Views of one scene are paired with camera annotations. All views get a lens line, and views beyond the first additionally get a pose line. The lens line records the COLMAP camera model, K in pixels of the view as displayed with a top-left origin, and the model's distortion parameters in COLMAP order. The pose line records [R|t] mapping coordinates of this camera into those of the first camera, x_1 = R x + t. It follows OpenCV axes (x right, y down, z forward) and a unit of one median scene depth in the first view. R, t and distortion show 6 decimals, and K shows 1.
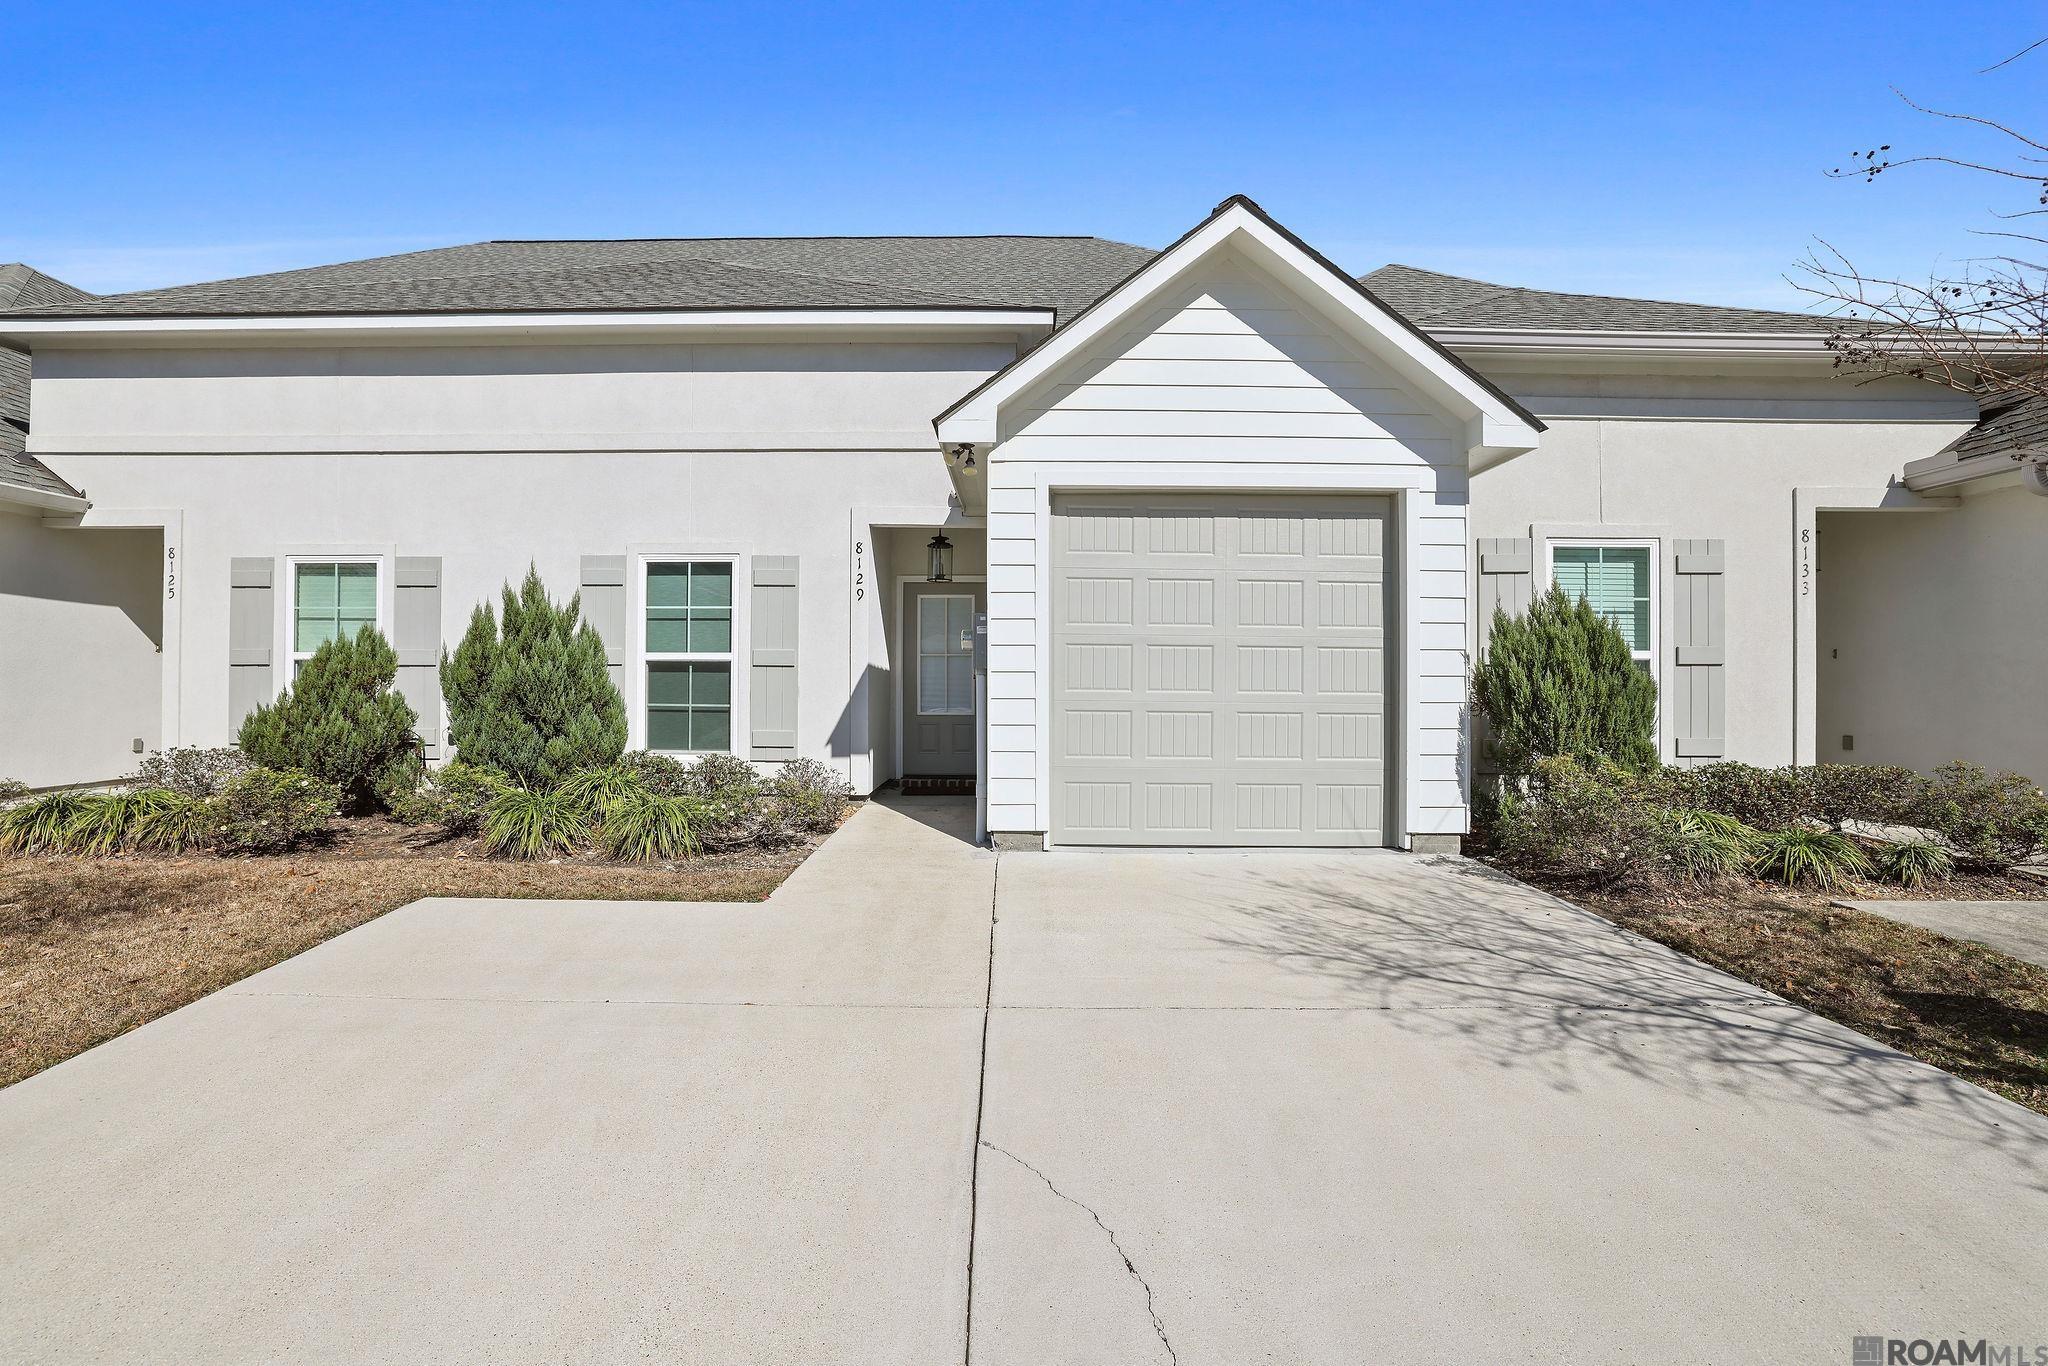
lens RADIAL K [[879.3, 0, 1024.0], [0, 879.3, 683.0], [0, 0, 1]] dist [-0.023991, 0.008692]
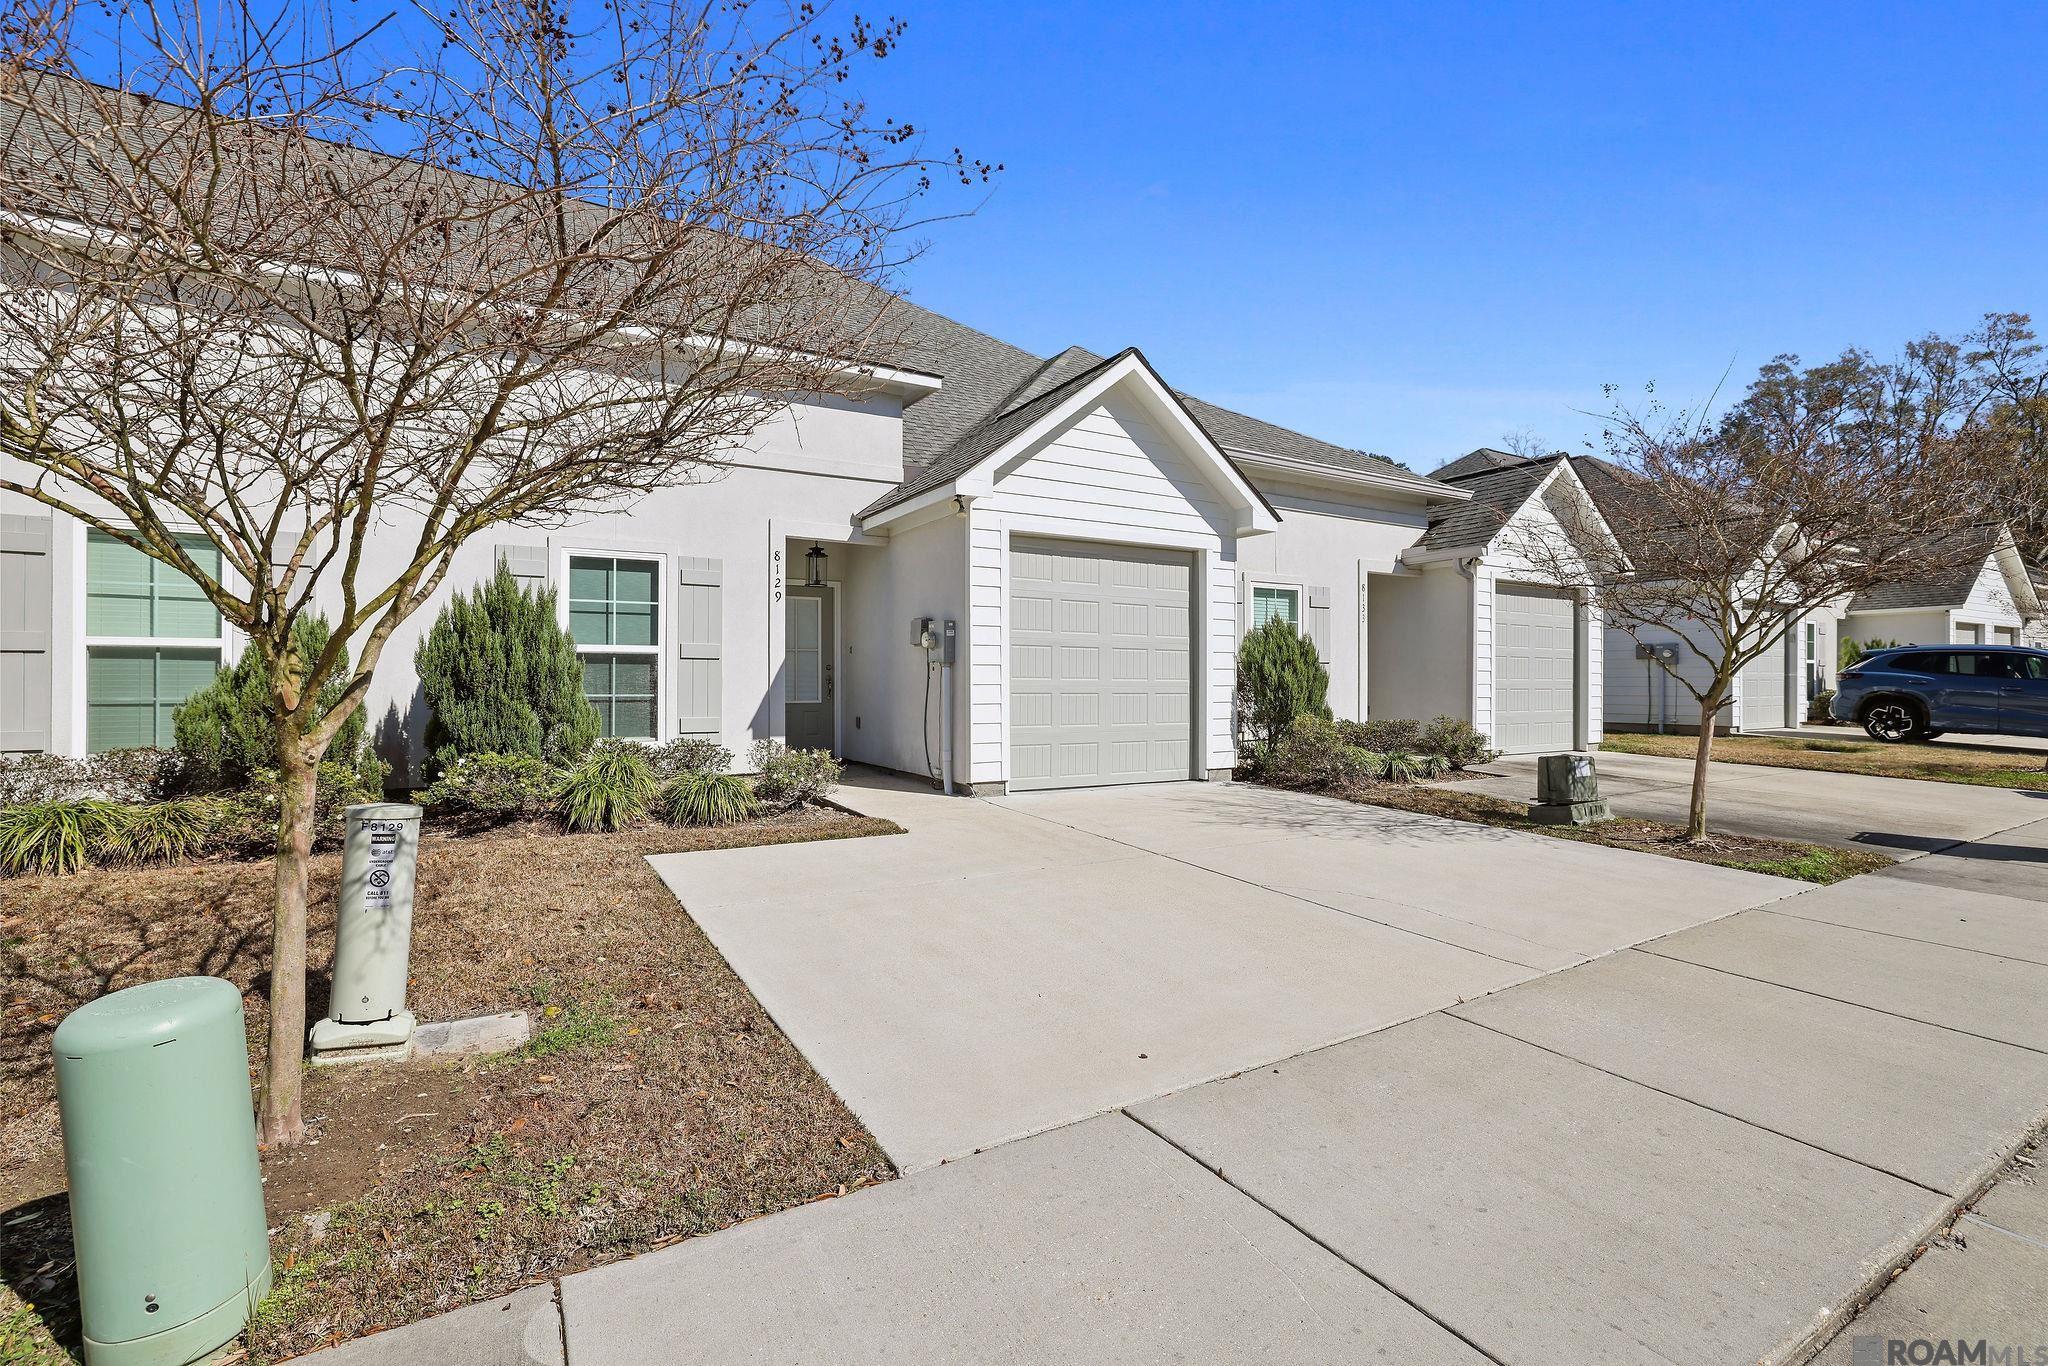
lens RADIAL K [[916.3, 0, 1024.0], [0, 916.3, 683.0], [0, 0, 1]] dist [-0.002434, 0.000053]
pose [[0.861670, -0.004922, 0.507445, -0.671480], [0.001866, 0.999977, 0.006530, 0.005837], [-0.507465, -0.004680, 0.861659, -0.246812]]
